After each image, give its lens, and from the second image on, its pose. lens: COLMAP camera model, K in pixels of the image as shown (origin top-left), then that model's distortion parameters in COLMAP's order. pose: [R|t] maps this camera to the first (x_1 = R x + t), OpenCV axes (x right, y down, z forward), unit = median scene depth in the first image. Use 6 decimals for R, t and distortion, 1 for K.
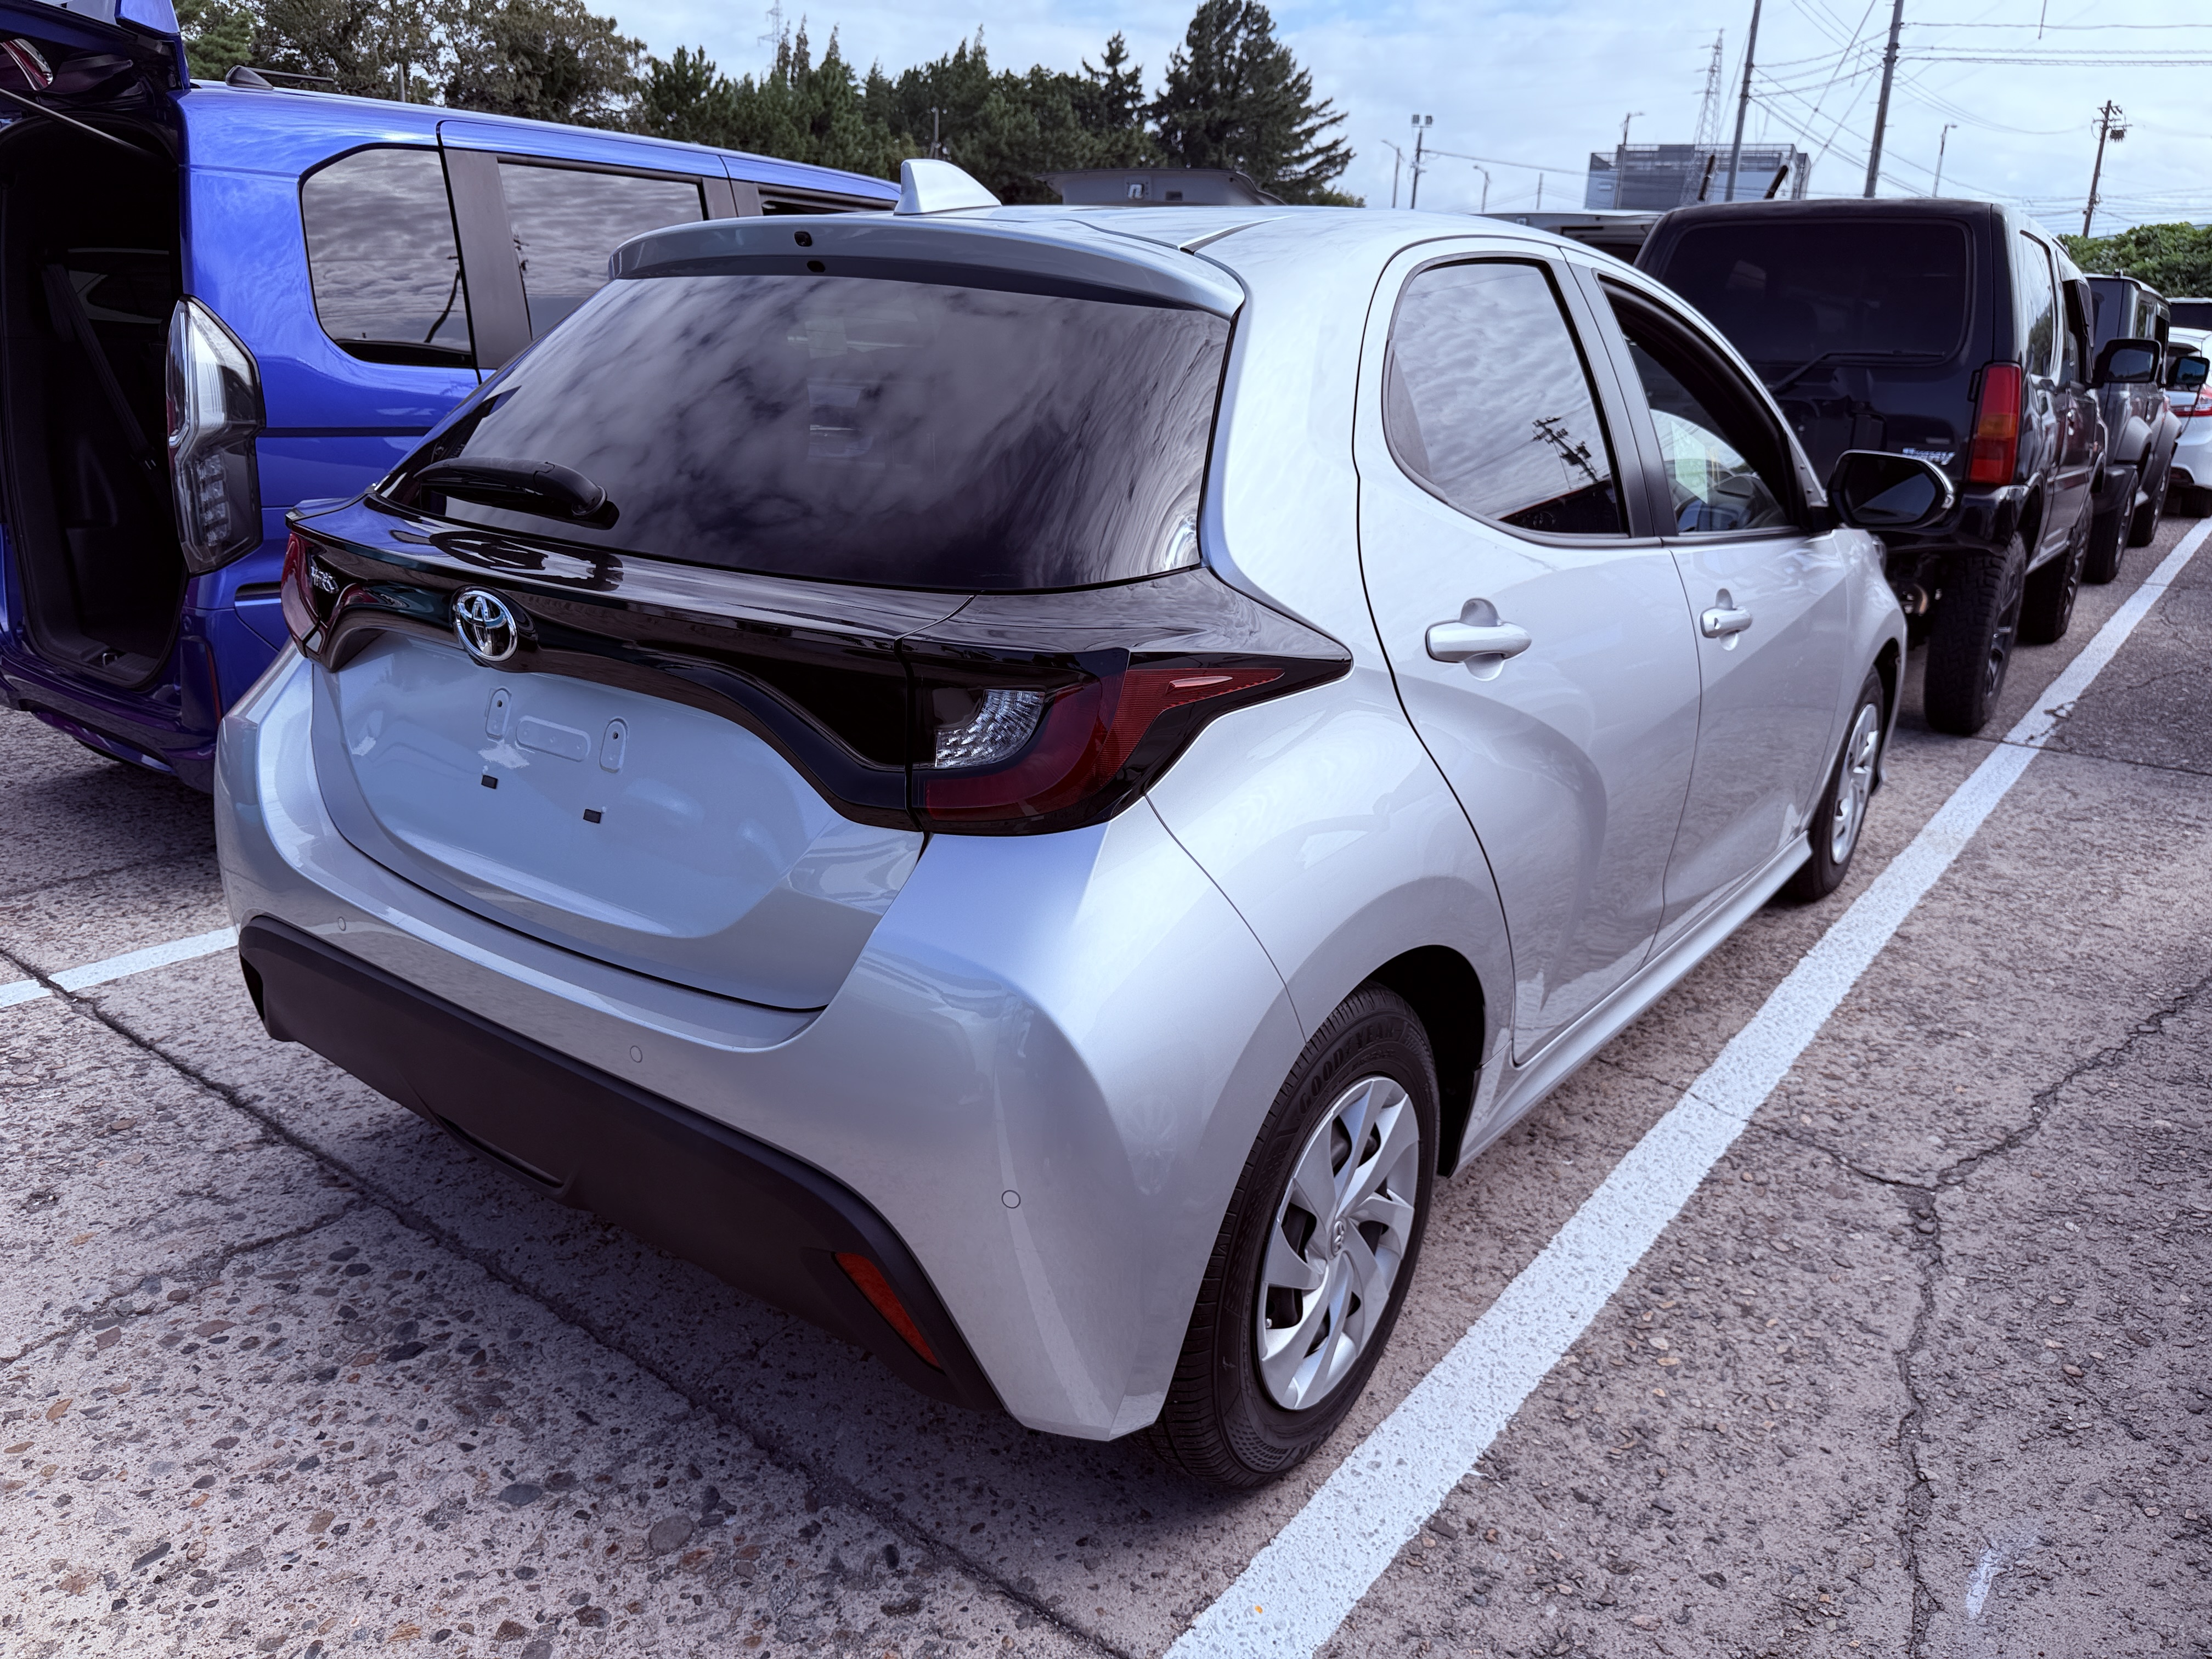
lens RADIAL K [[1583.8, 0, 1101.1], [0, 1583.8, 837.7], [0, 0, 1]] dist [-0.007904, 0.003714]
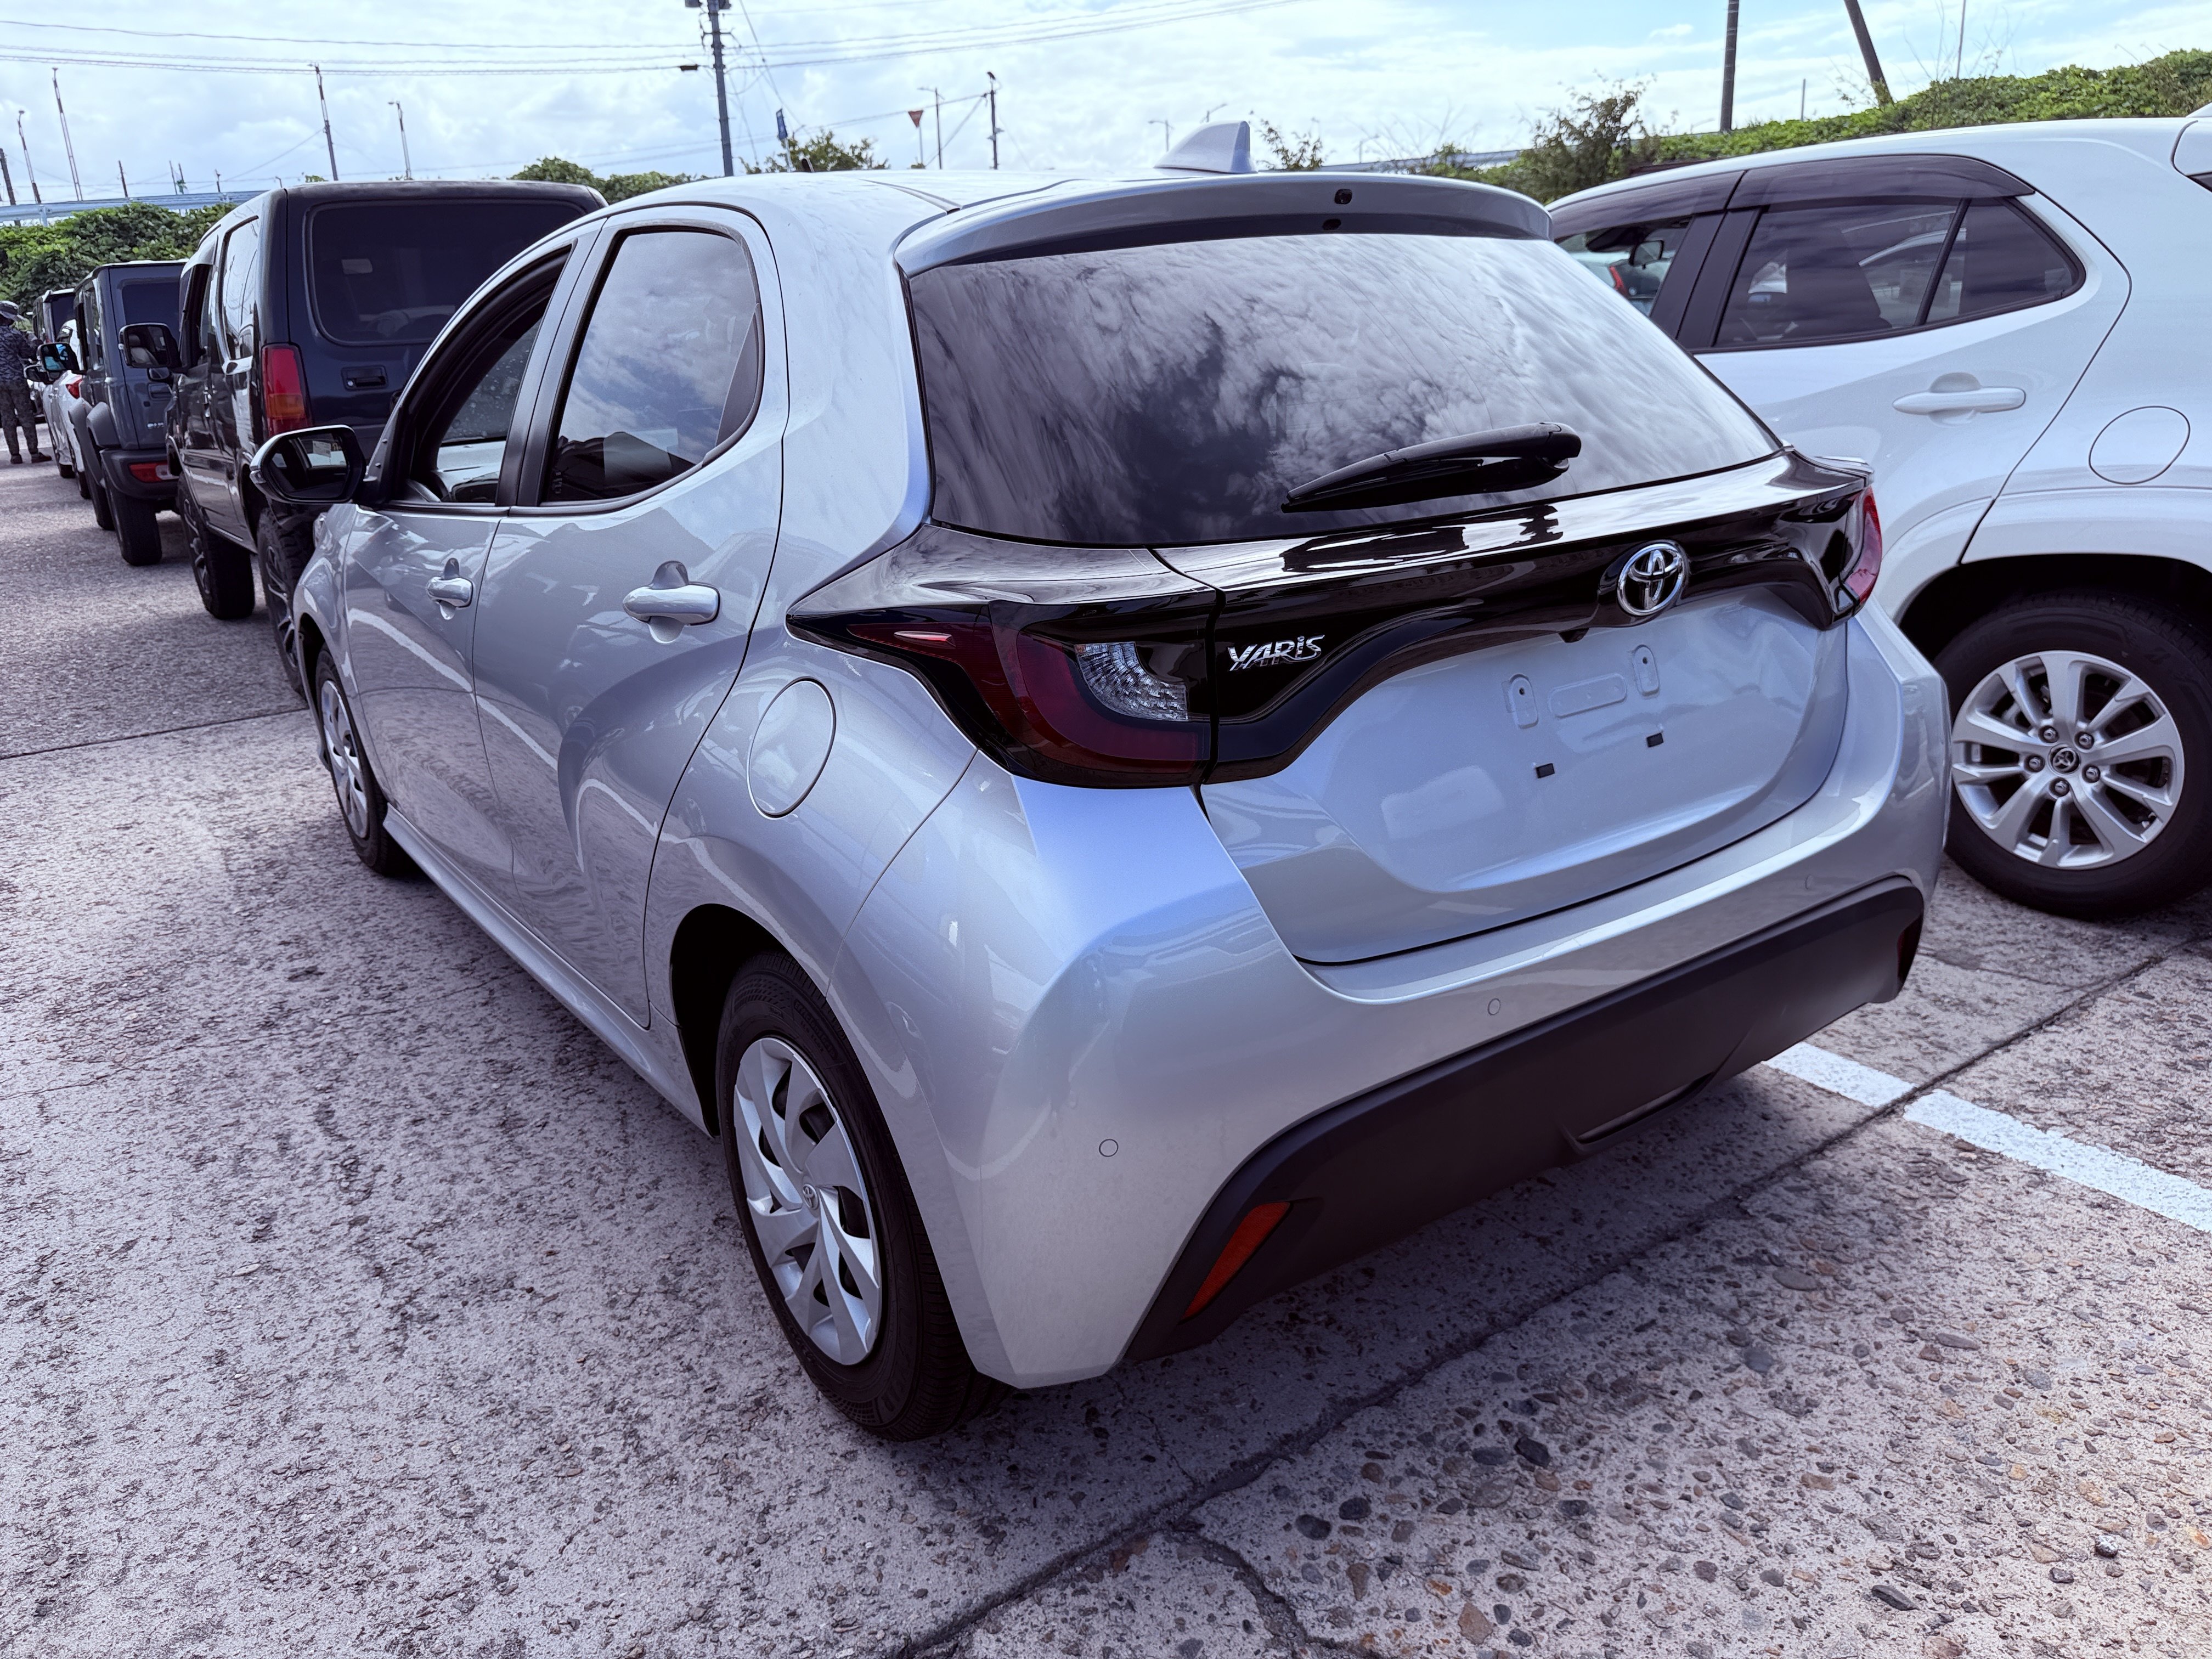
lens RADIAL K [[1583.8, 0, 1107.7], [0, 1583.8, 816.5], [0, 0, 1]] dist [-0.007904, 0.003714]
pose [[0.308420, -0.332198, 0.891359, -1.325192], [0.348844, 0.911255, 0.218909, -0.306992], [-0.884978, 0.243429, 0.396934, 0.867206]]
